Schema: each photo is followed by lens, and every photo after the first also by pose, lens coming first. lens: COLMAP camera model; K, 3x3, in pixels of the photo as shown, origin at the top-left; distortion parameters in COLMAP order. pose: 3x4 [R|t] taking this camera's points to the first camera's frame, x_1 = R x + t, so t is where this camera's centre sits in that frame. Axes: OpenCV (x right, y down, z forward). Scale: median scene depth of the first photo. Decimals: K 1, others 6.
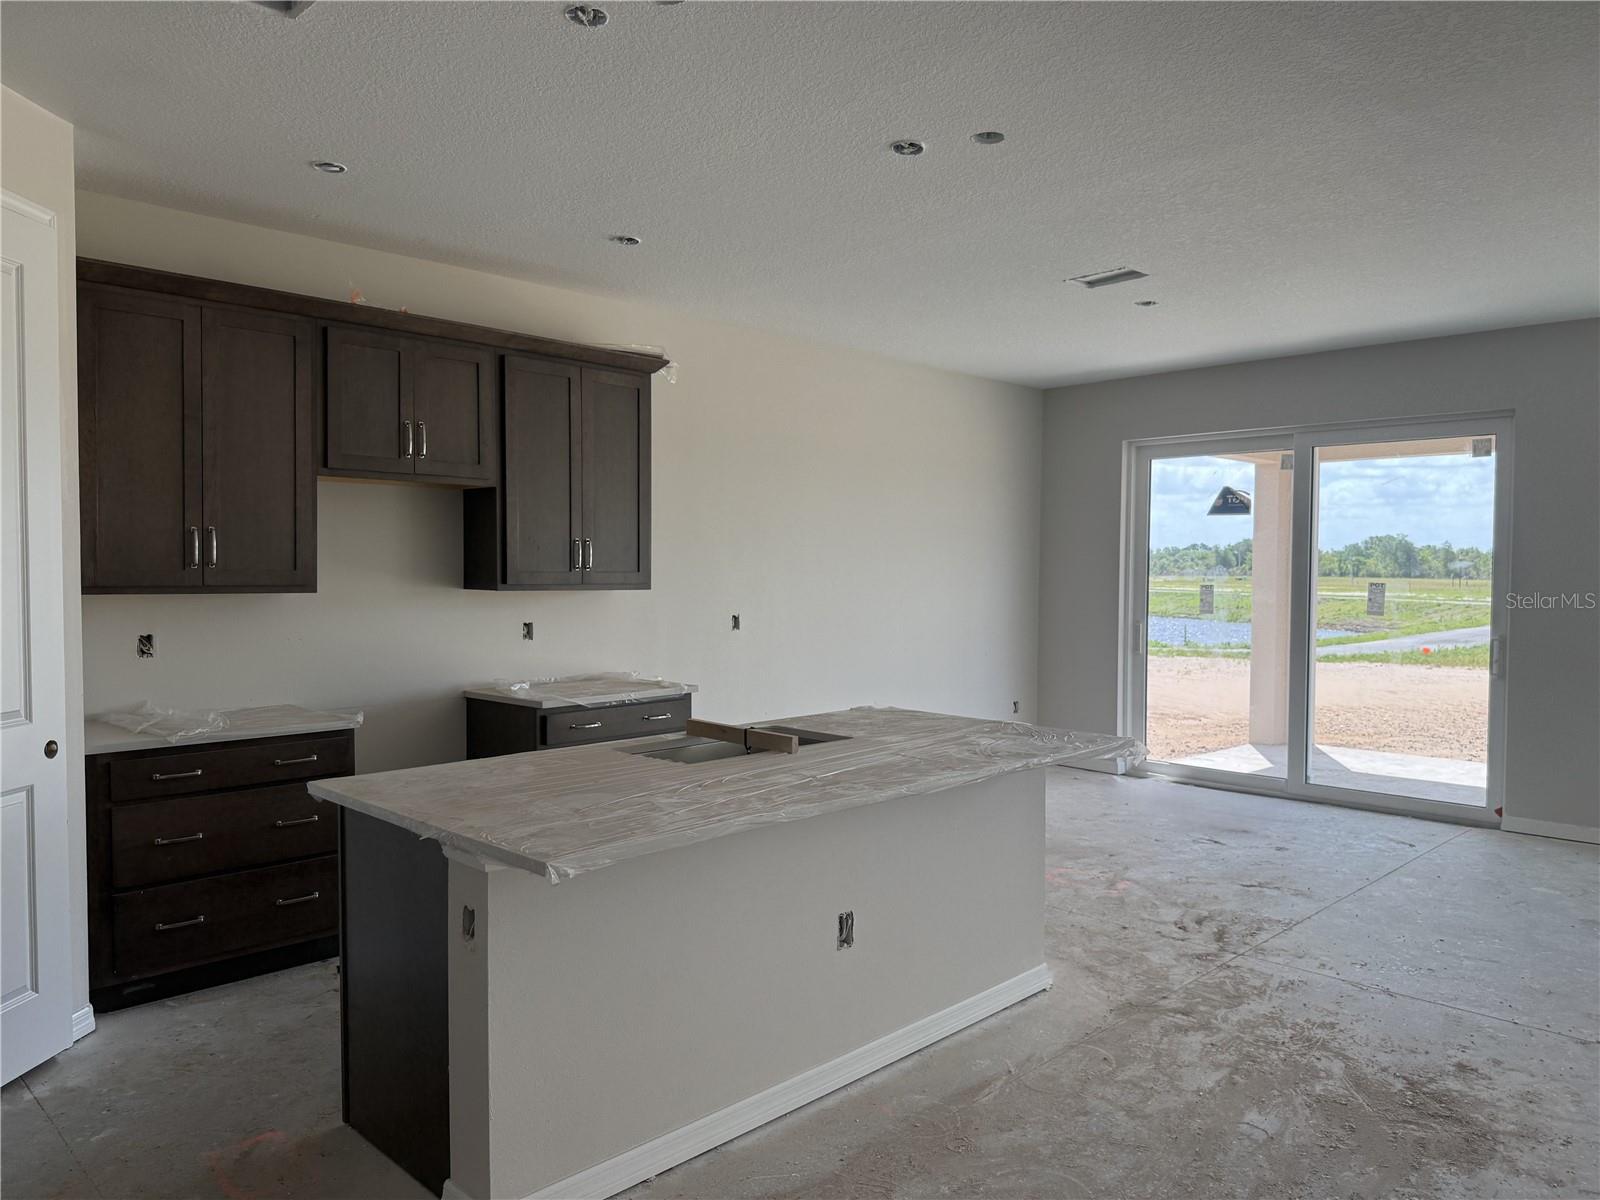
lens RADIAL K [[1130.3, 0, 813.0], [0, 1130.3, 601.9], [0, 0, 1]] dist [0.062038, -0.077601]
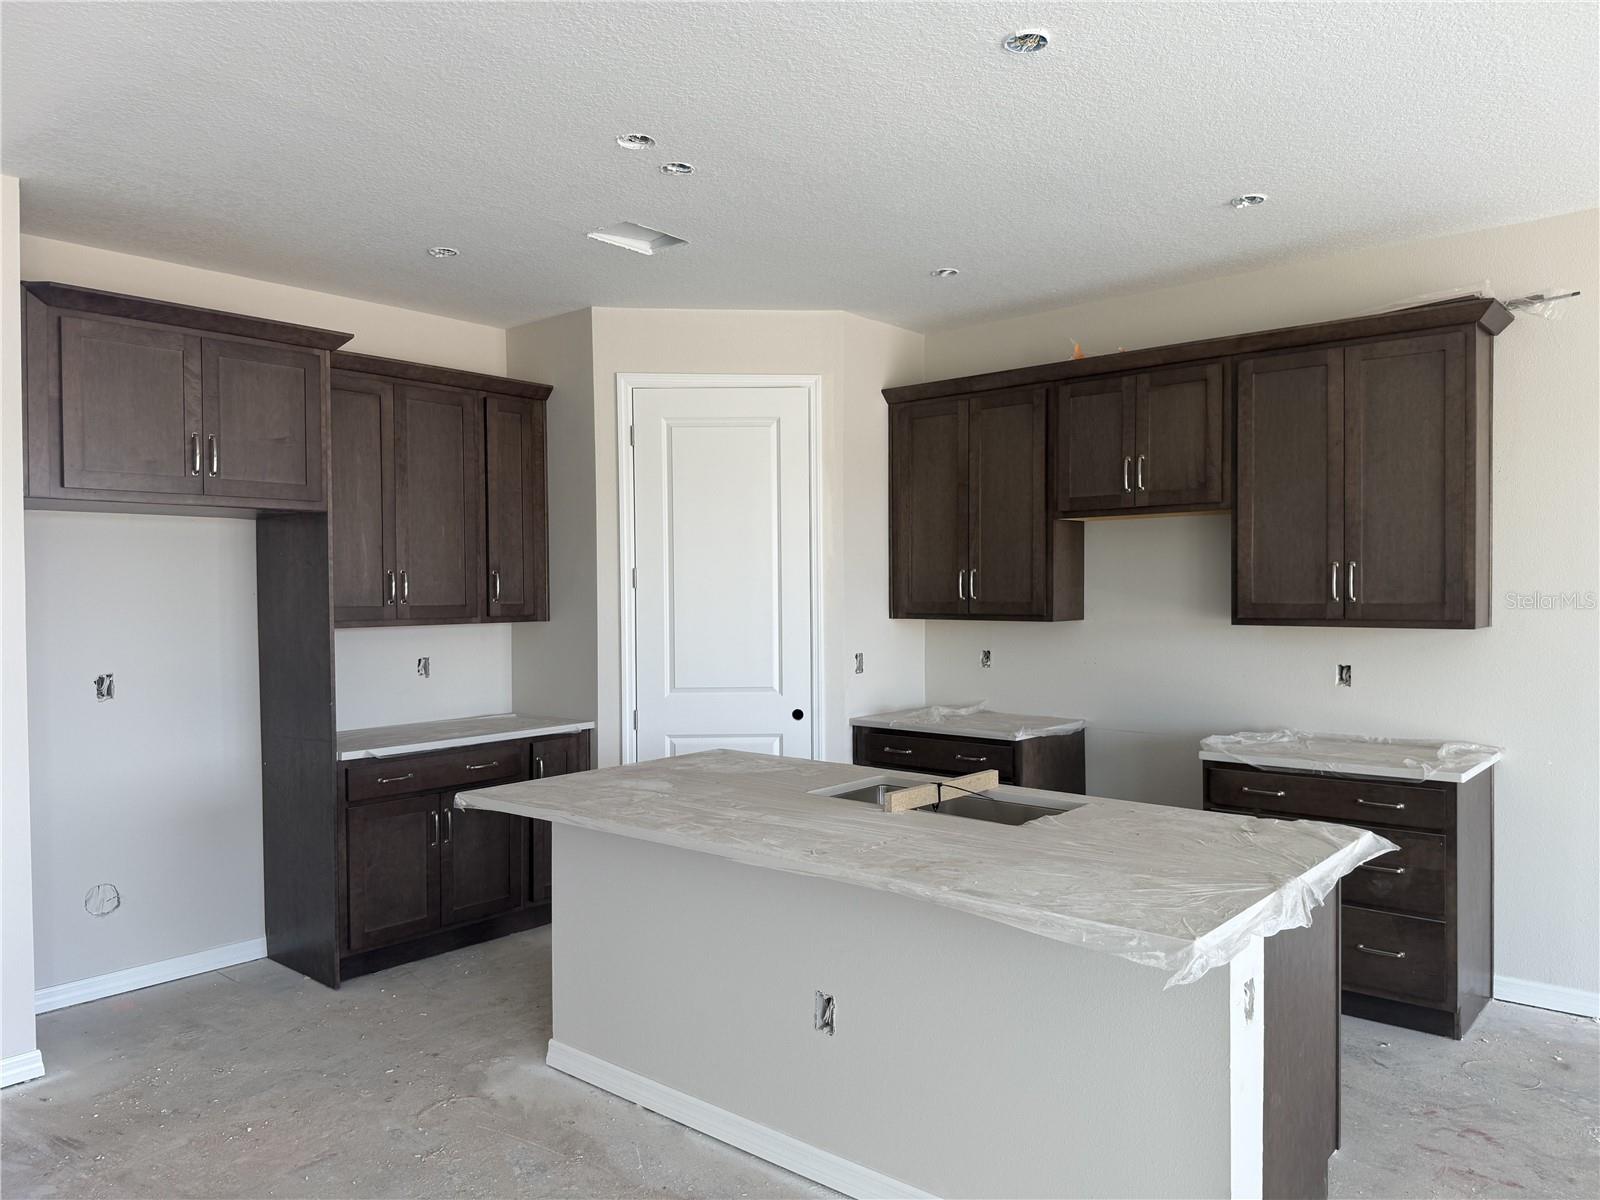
lens RADIAL K [[1119.6, 0, 806.8], [0, 1119.6, 601.1], [0, 0, 1]] dist [0.042101, -0.076217]
pose [[0.060911, 0.003035, -0.998139, 0.637408], [-0.026235, 0.999655, 0.001439, -0.022347], [0.997798, 0.026098, 0.060970, 0.654533]]
